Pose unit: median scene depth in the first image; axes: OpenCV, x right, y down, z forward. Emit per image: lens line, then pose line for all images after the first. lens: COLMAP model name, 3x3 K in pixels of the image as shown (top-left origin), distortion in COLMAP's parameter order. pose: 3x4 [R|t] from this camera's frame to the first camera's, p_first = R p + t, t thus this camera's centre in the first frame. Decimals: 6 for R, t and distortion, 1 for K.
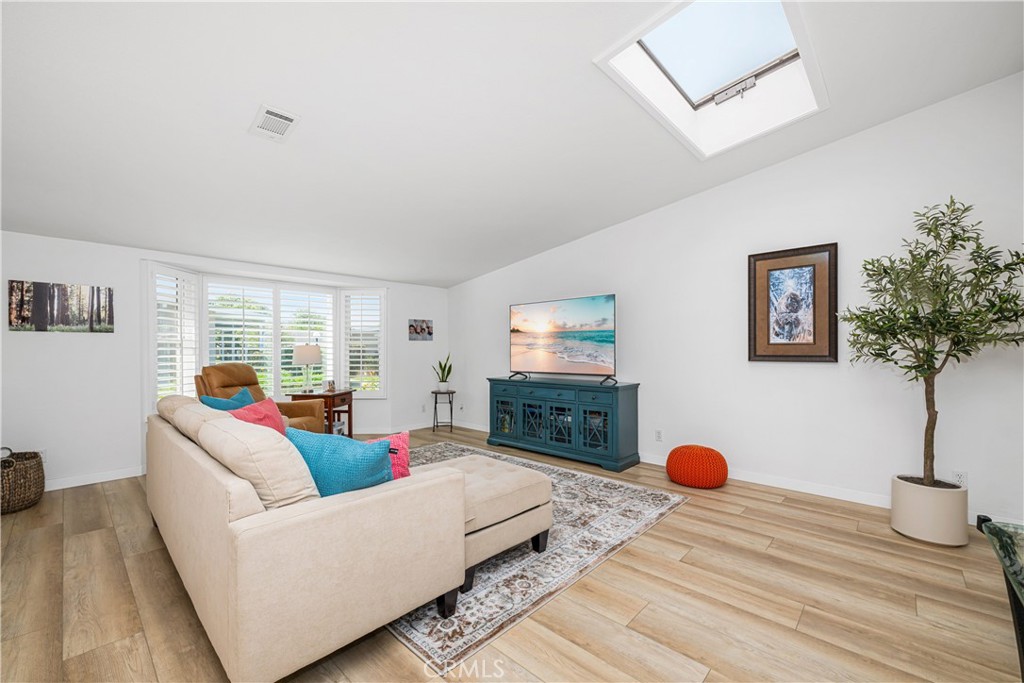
lens RADIAL K [[417.6, 0, 510.3], [0, 417.6, 350.1], [0, 0, 1]] dist [-0.000303, -0.000150]
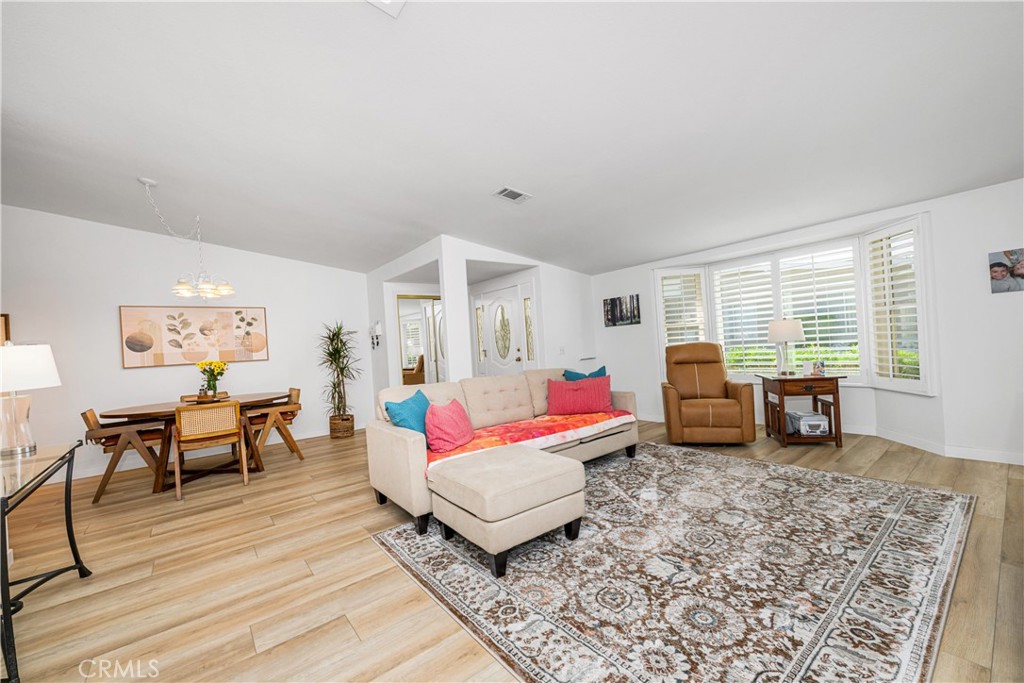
lens RADIAL K [[408.3, 0, 511.9], [0, 408.3, 345.2], [0, 0, 1]] dist [-0.000584, -0.000091]
pose [[-0.148112, 0.014067, -0.988871, 0.515525], [0.067079, 0.997739, 0.004146, -0.001088], [0.986693, -0.065718, -0.148720, 0.676018]]
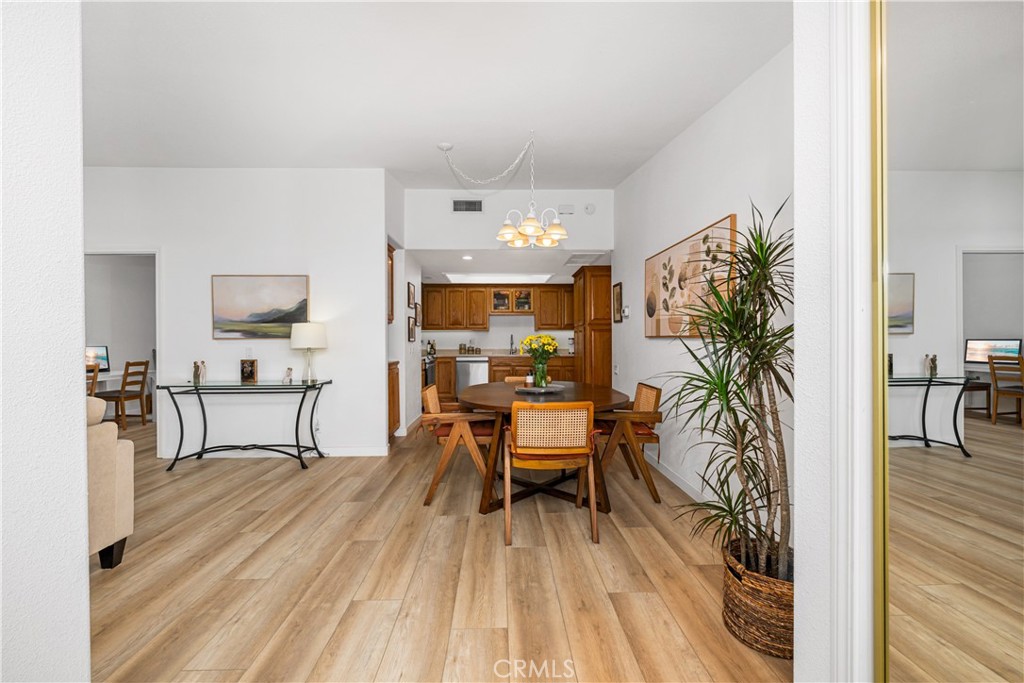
lens RADIAL K [[415.5, 0, 510.1], [0, 415.5, 343.5], [0, 0, 1]] dist [0.000222, -0.000001]
pose [[-0.702699, 0.001485, 0.711486, -0.891176], [0.005288, 0.999981, 0.003137, 0.004569], [-0.711468, 0.005967, -0.702693, 0.317180]]
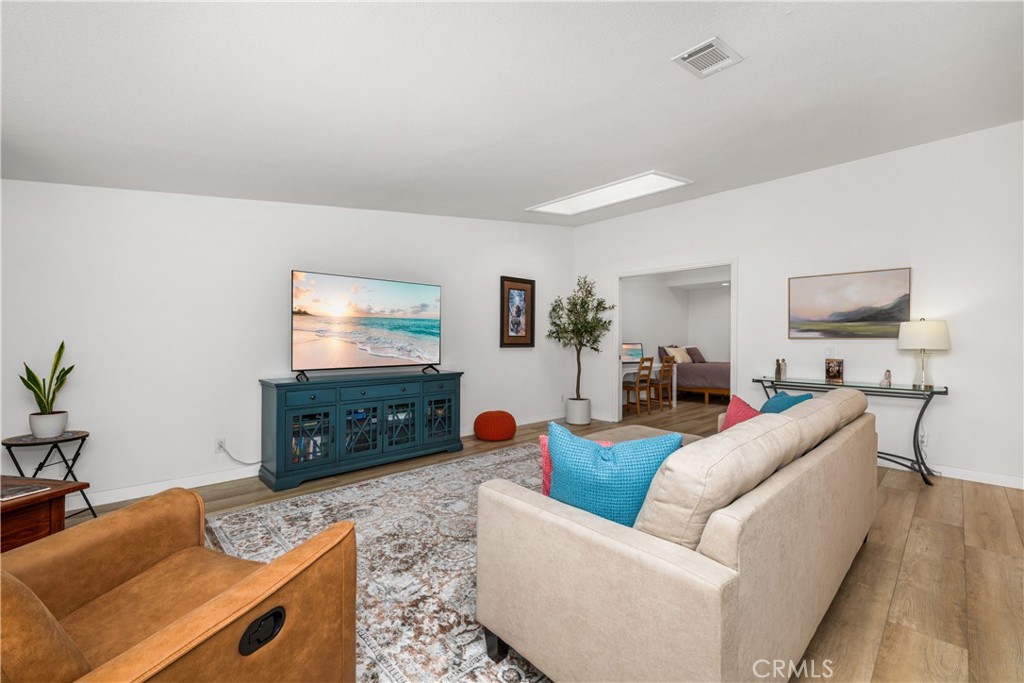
lens RADIAL K [[425.1, 0, 512.0], [0, 425.1, 341.5], [0, 0, 1]] dist [0.001023, 0.000054]
pose [[0.056807, -0.000342, 0.998385, -0.799987], [-0.004160, 0.999991, 0.000579, 0.003491], [-0.998377, -0.004186, 0.056805, 0.755989]]
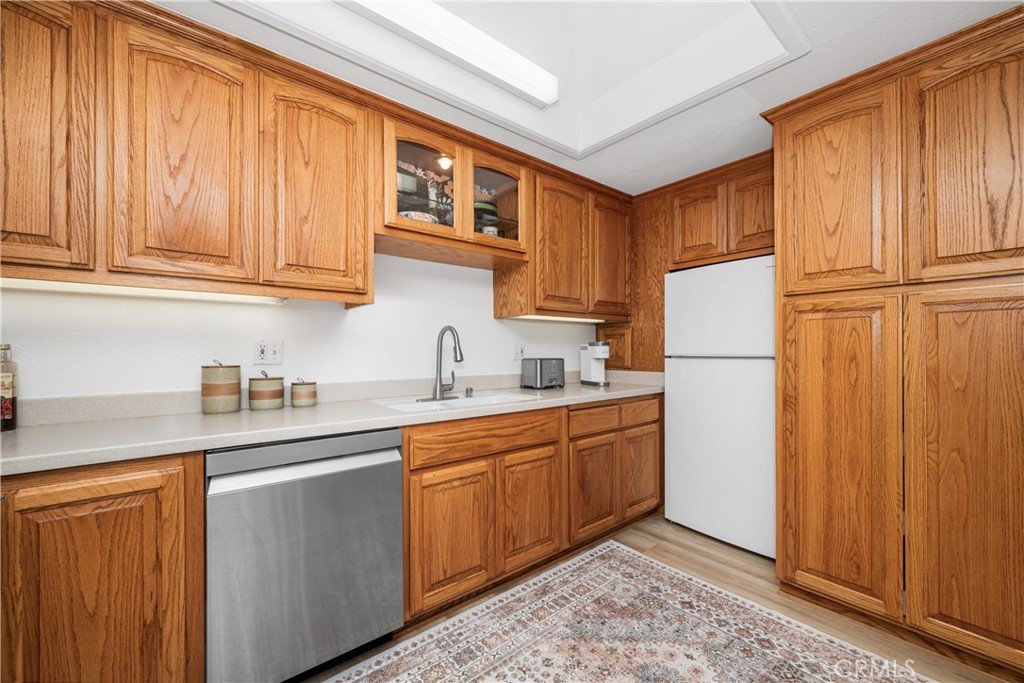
lens RADIAL K [[406.4, 0, 513.8], [0, 406.4, 348.7], [0, 0, 1]] dist [-0.000726, -0.000047]
pose [[-0.991145, 0.006862, 0.132605, 0.347609], [0.006451, 0.999973, -0.003527, -0.000506], [-0.132625, -0.002640, -0.991163, -0.563483]]
